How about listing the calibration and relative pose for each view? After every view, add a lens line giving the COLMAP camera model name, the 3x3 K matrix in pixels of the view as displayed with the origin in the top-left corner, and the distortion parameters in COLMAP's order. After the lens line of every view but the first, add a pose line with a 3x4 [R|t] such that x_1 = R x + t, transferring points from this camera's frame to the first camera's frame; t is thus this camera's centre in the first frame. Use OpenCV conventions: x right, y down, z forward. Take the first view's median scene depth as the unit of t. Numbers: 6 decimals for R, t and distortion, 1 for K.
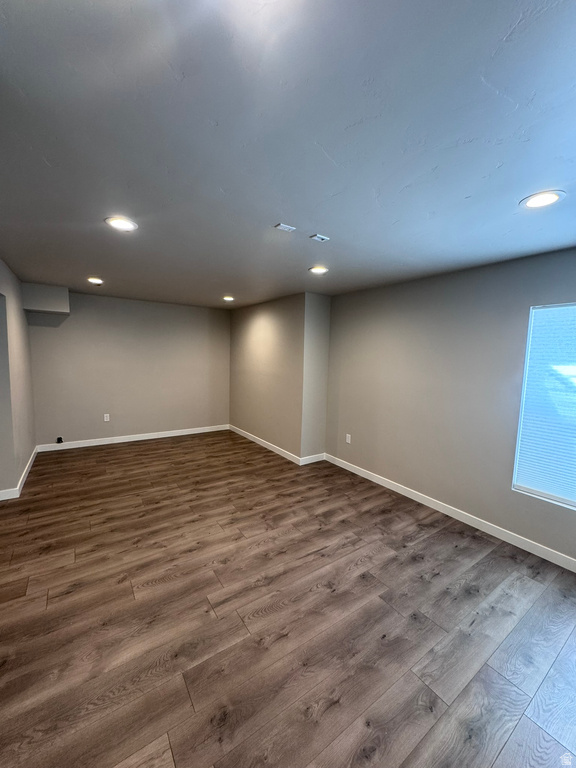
lens RADIAL K [[307.0, 0, 289.6], [0, 307.0, 384.2], [0, 0, 1]] dist [-0.000651, -0.000450]
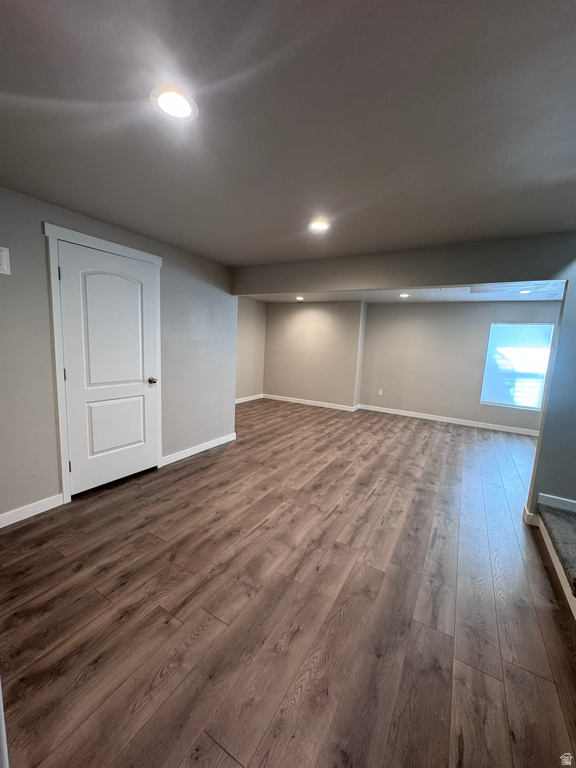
lens RADIAL K [[307.0, 0, 289.6], [0, 307.0, 384.2], [0, 0, 1]] dist [-0.000651, -0.000450]
pose [[0.906734, -0.040330, 0.419771, -1.343951], [0.017284, 0.998134, 0.058561, 0.040297], [-0.421350, -0.045844, 0.905739, -0.406562]]
